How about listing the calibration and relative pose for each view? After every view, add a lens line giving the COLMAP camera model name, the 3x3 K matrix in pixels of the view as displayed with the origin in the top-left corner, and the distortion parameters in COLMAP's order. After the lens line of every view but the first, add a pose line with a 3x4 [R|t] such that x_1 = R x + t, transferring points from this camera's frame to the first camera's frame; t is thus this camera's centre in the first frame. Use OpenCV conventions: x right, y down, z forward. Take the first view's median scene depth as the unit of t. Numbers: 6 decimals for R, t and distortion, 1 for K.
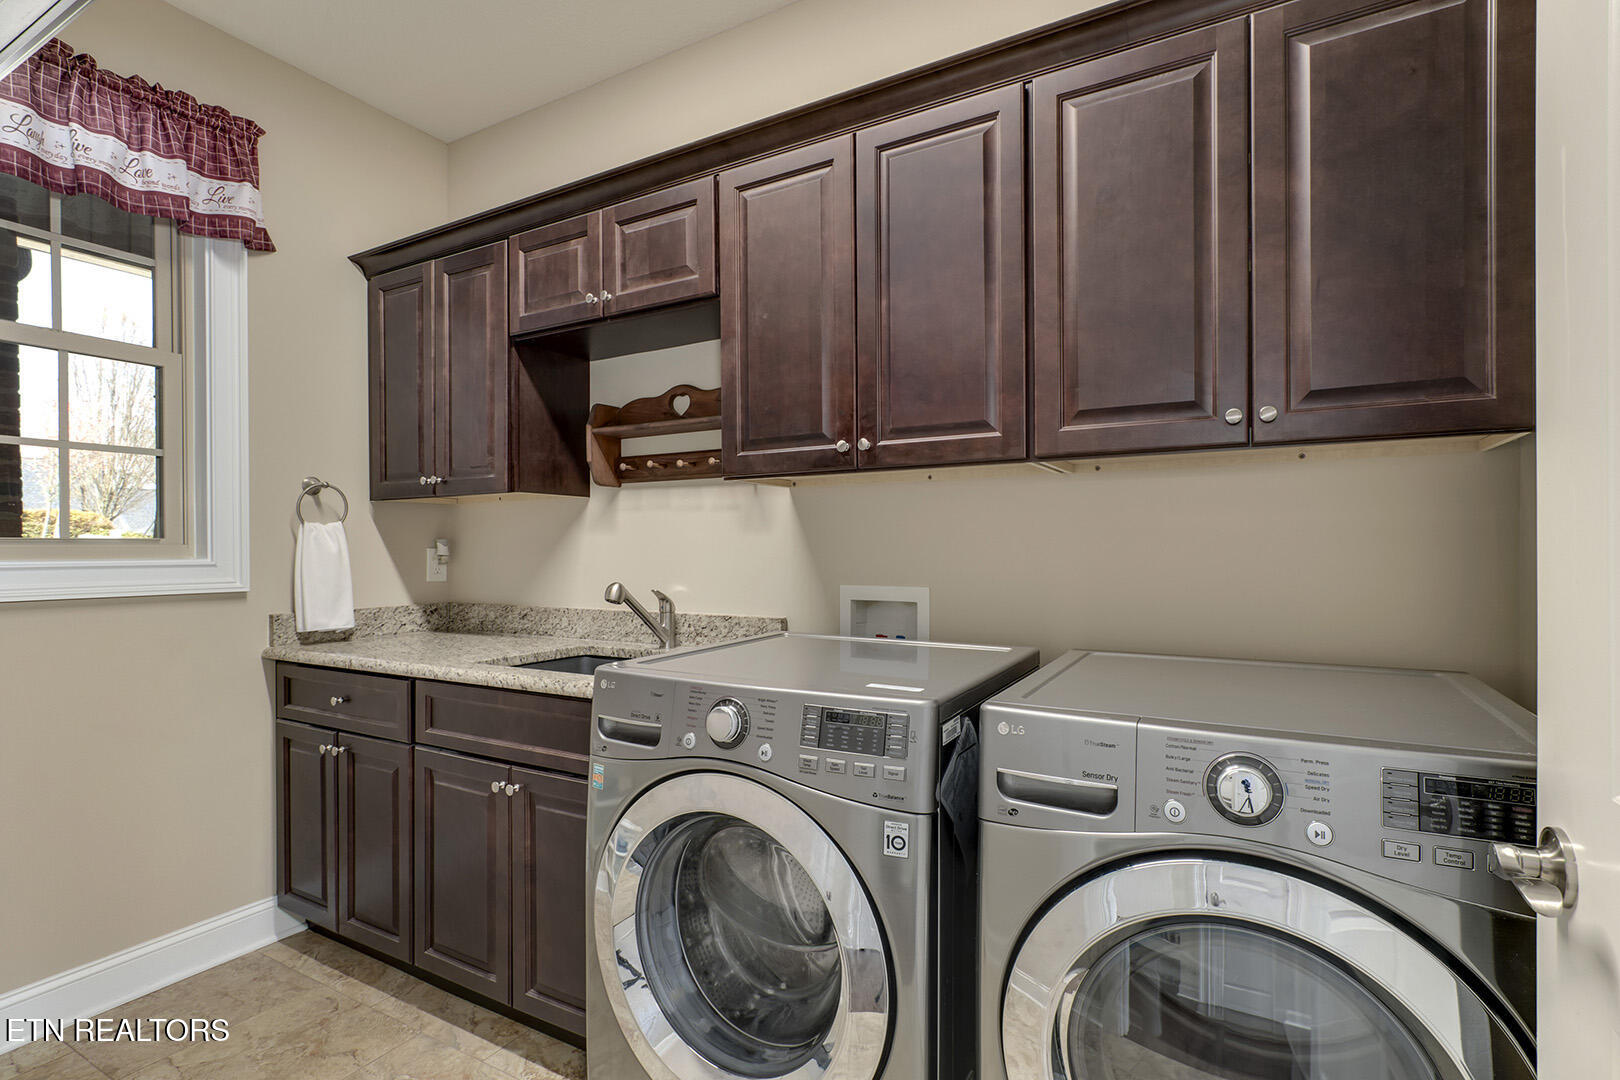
lens RADIAL K [[758.3, 0, 814.8], [0, 758.3, 552.6], [0, 0, 1]] dist [0.001187, 0.000339]
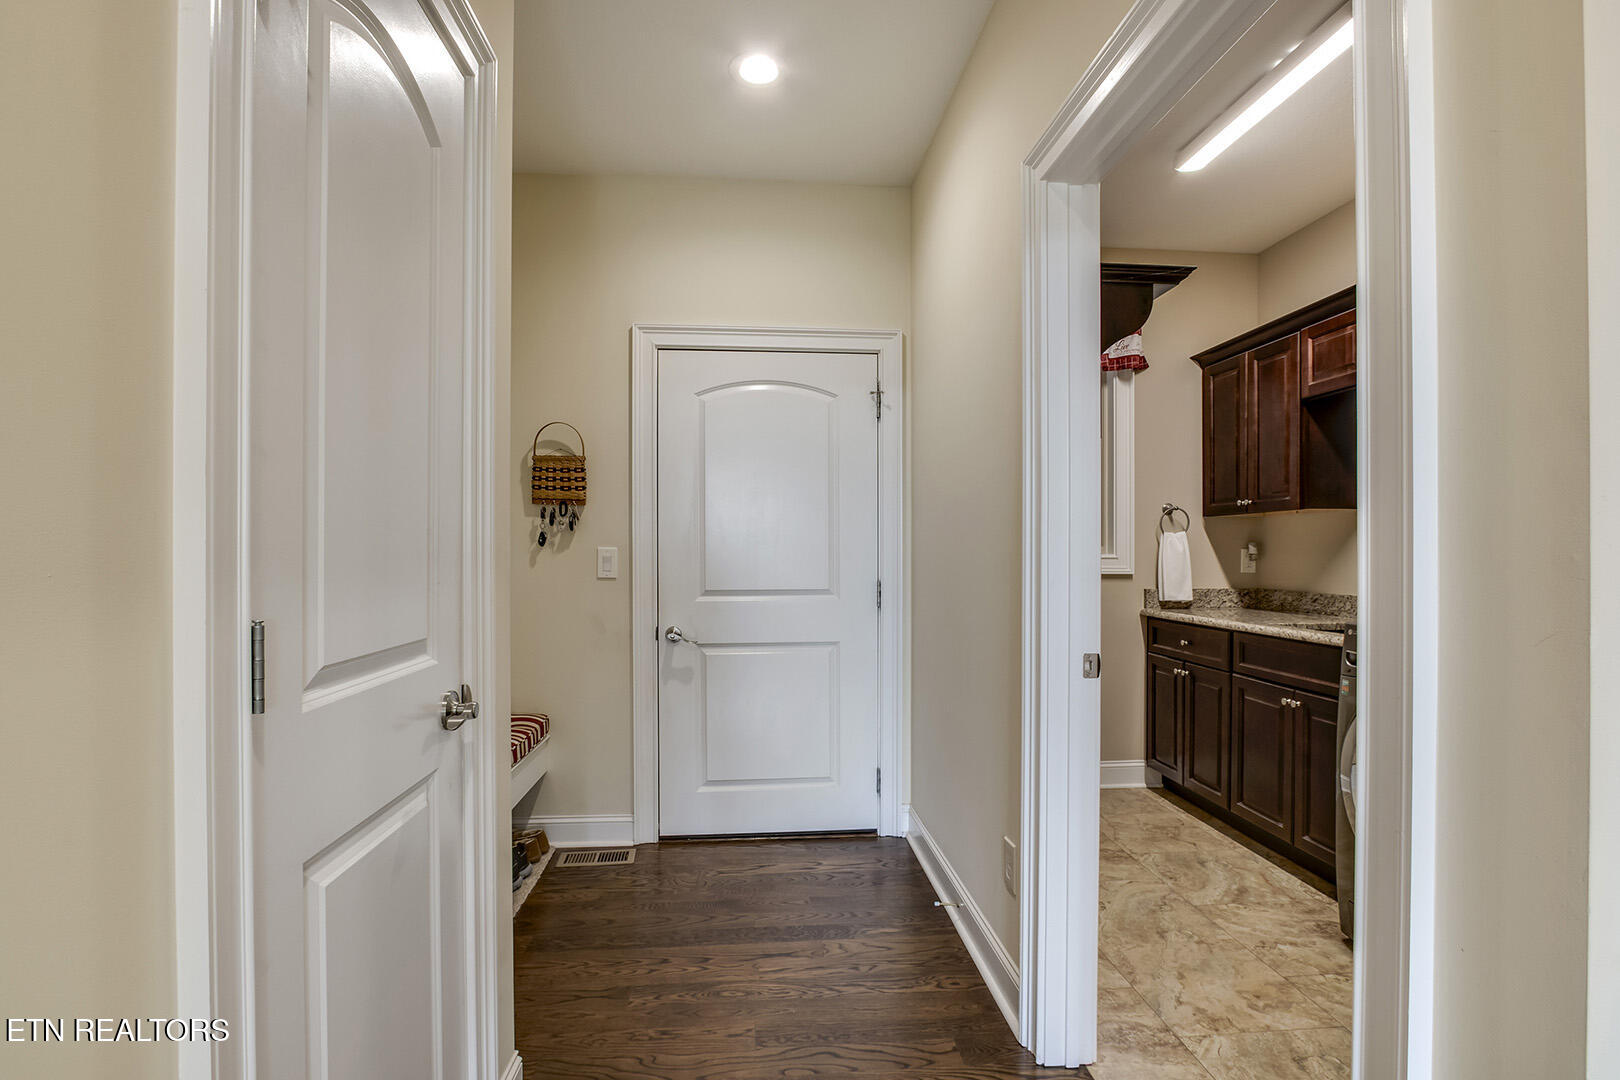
lens RADIAL K [[763.4, 0, 811.8], [0, 763.4, 550.7], [0, 0, 1]] dist [-0.019440, 0.001438]
pose [[0.550618, 0.004905, -0.834743, 0.267389], [-0.008469, 0.999964, 0.000290, 0.004865], [0.834714, 0.006909, 0.550640, -0.523484]]
